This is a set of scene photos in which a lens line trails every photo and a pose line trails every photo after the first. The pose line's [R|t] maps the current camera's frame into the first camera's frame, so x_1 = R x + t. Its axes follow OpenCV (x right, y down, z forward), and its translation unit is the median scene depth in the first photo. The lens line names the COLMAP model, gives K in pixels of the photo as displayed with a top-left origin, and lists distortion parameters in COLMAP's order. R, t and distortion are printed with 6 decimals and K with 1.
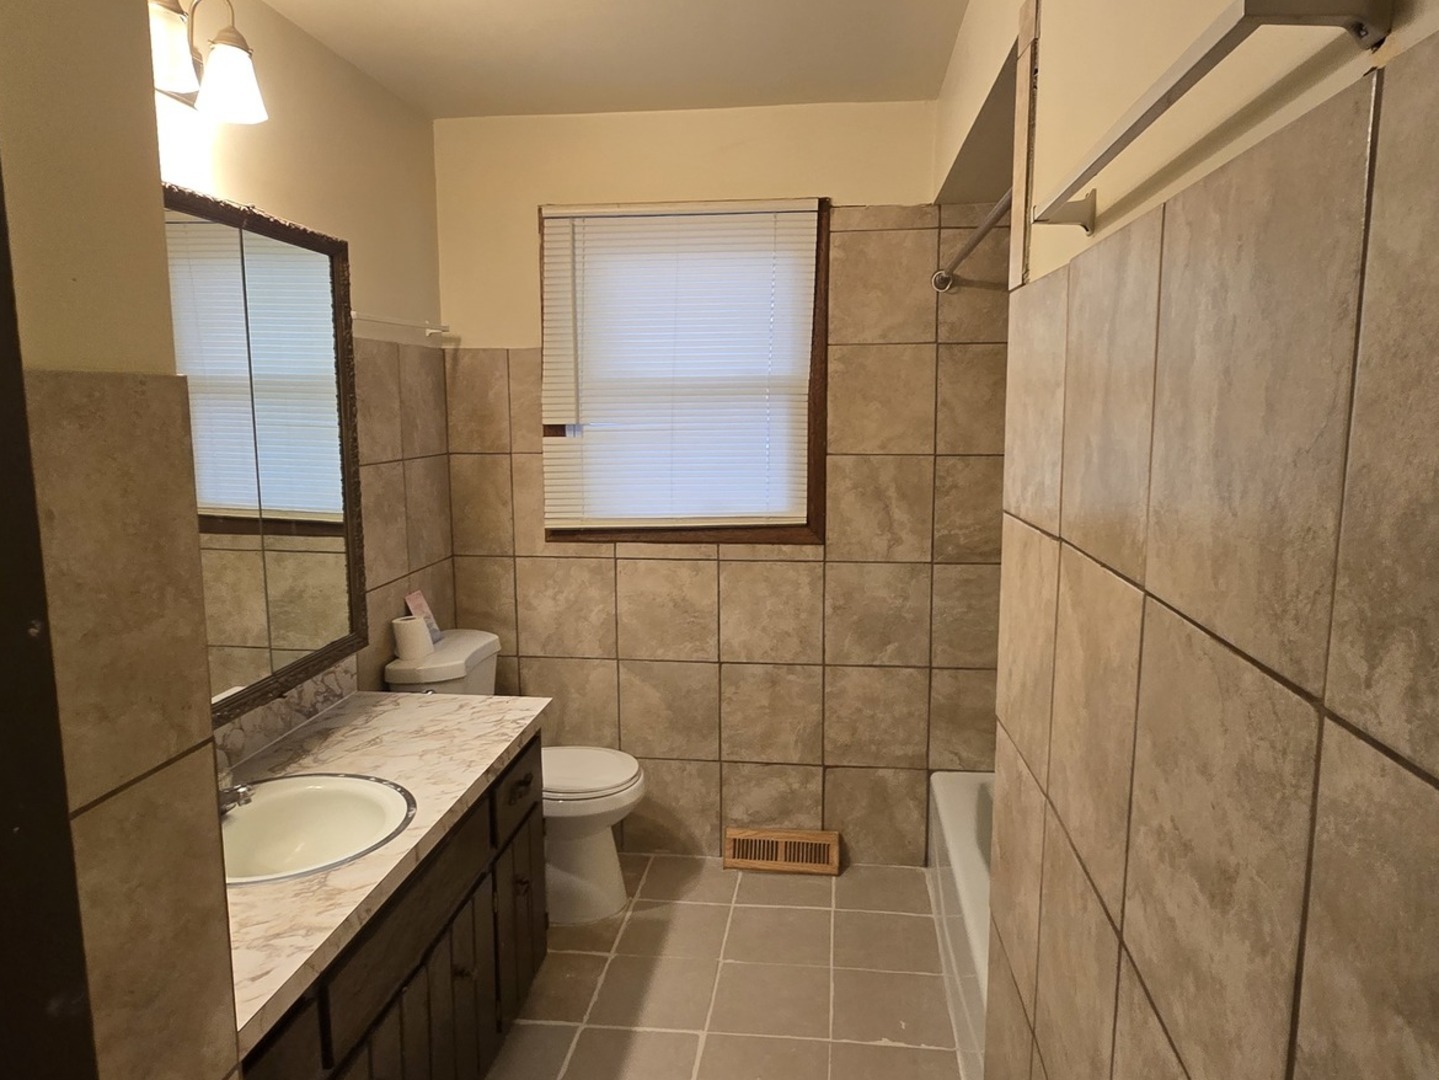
lens RADIAL K [[957.6, 0, 725.4], [0, 957.6, 542.8], [0, 0, 1]] dist [0.000110, -0.018601]
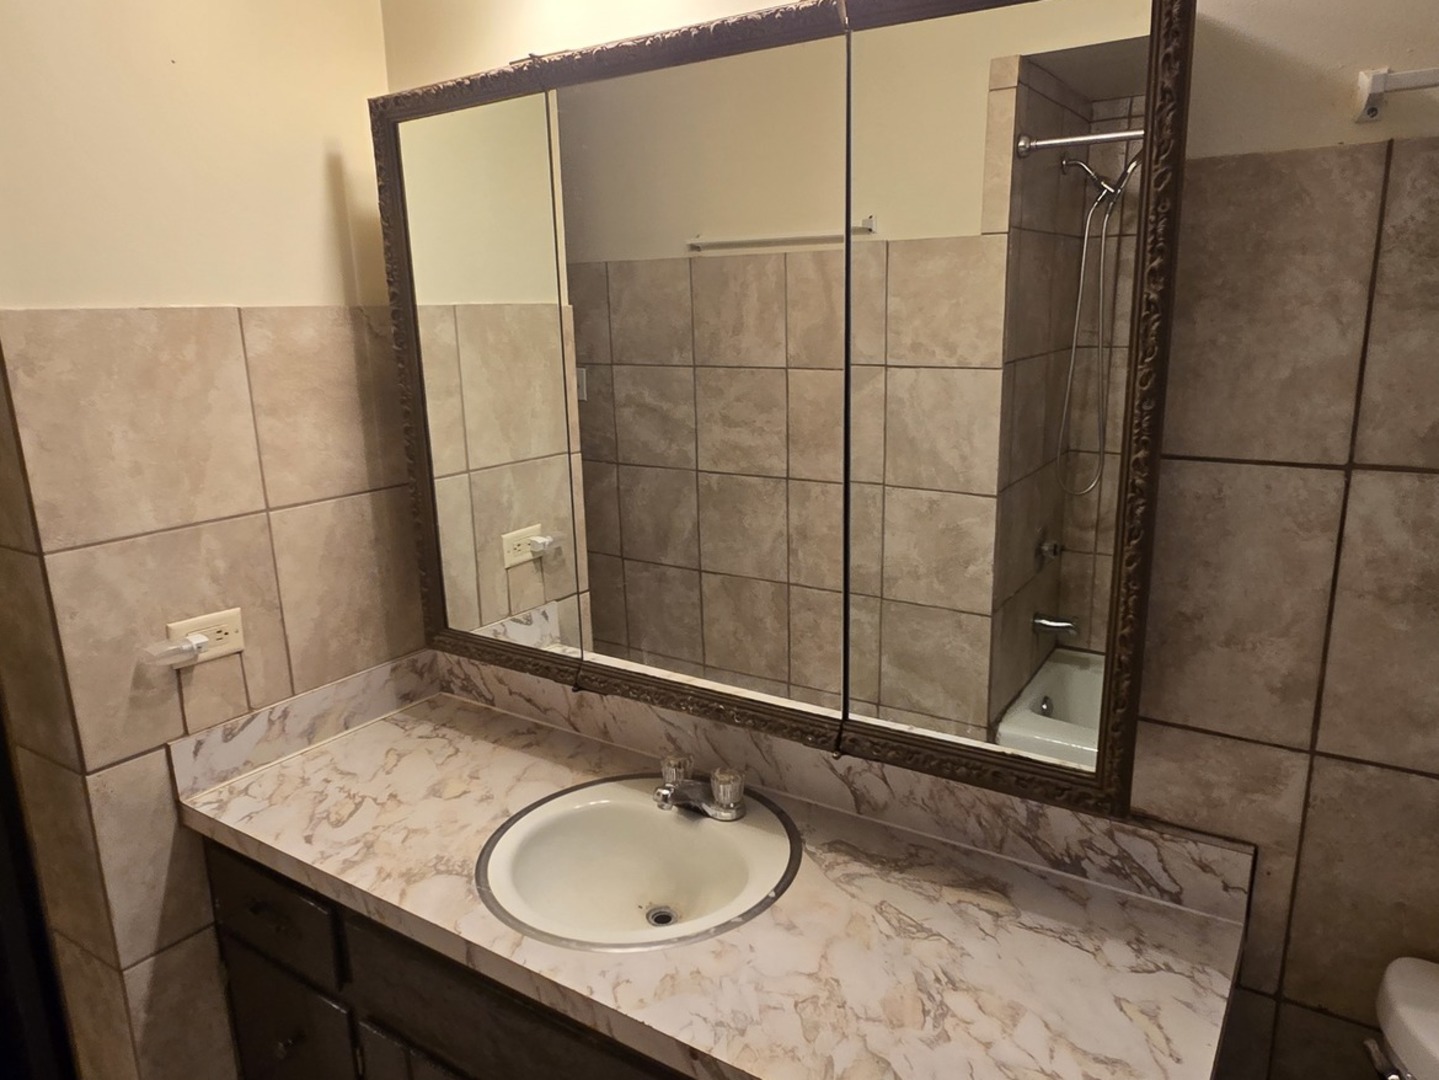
lens RADIAL K [[957.6, 0, 725.4], [0, 957.6, 542.8], [0, 0, 1]] dist [0.000110, -0.018601]
pose [[-0.435544, 0.218712, -0.873193, 0.118156], [-0.122040, 0.946731, 0.298004, -0.157083], [0.891856, 0.236359, -0.385651, 1.040810]]
